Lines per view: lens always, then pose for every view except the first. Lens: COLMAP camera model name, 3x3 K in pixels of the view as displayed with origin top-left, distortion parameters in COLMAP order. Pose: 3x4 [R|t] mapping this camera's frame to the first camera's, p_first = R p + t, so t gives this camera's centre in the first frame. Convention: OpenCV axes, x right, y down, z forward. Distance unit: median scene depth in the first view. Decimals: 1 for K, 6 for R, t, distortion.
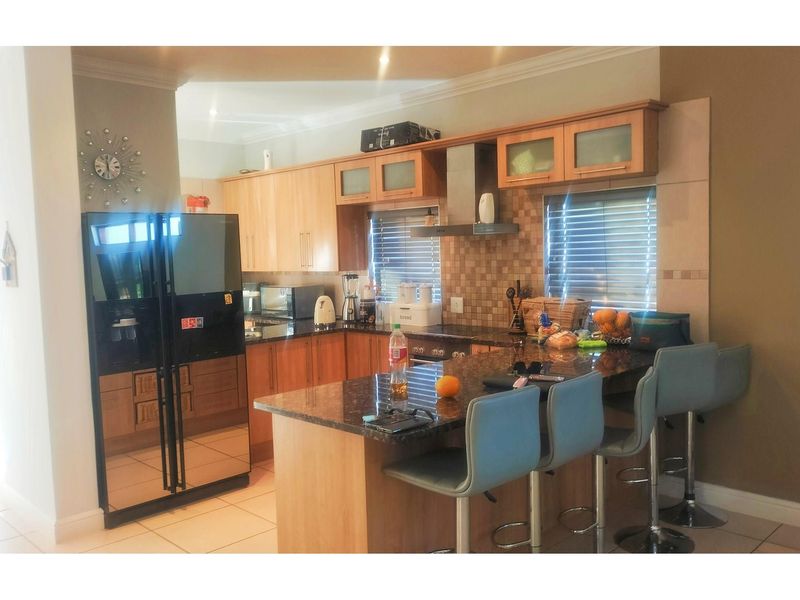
lens RADIAL K [[682.7, 0, 400.0], [0, 682.7, 300.0], [0, 0, 1]] dist [0.142200, -0.211532]
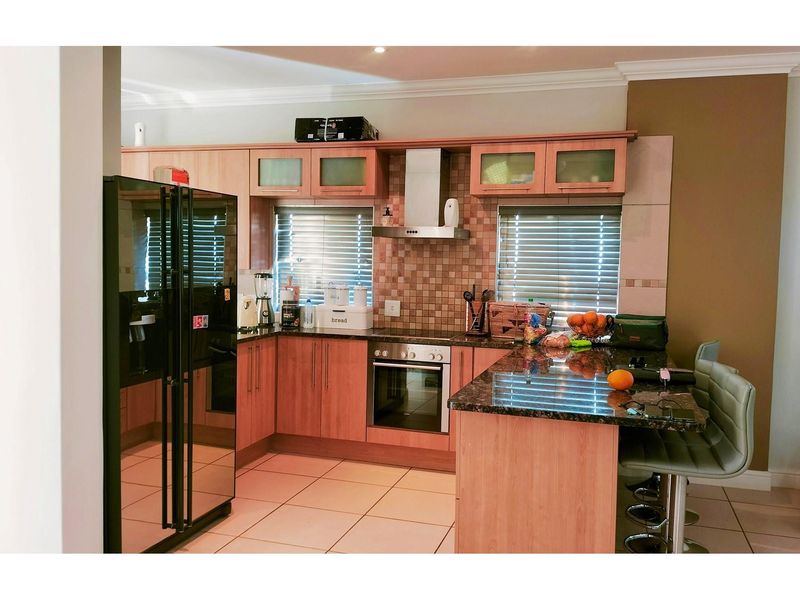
lens RADIAL K [[682.7, 0, 400.0], [0, 682.7, 300.0], [0, 0, 1]] dist [0.142200, -0.211532]
pose [[0.883475, 0.022368, 0.467944, -0.400399], [-0.013966, 0.999673, -0.021417, 0.017941], [-0.468270, 0.012386, 0.883498, 0.130378]]
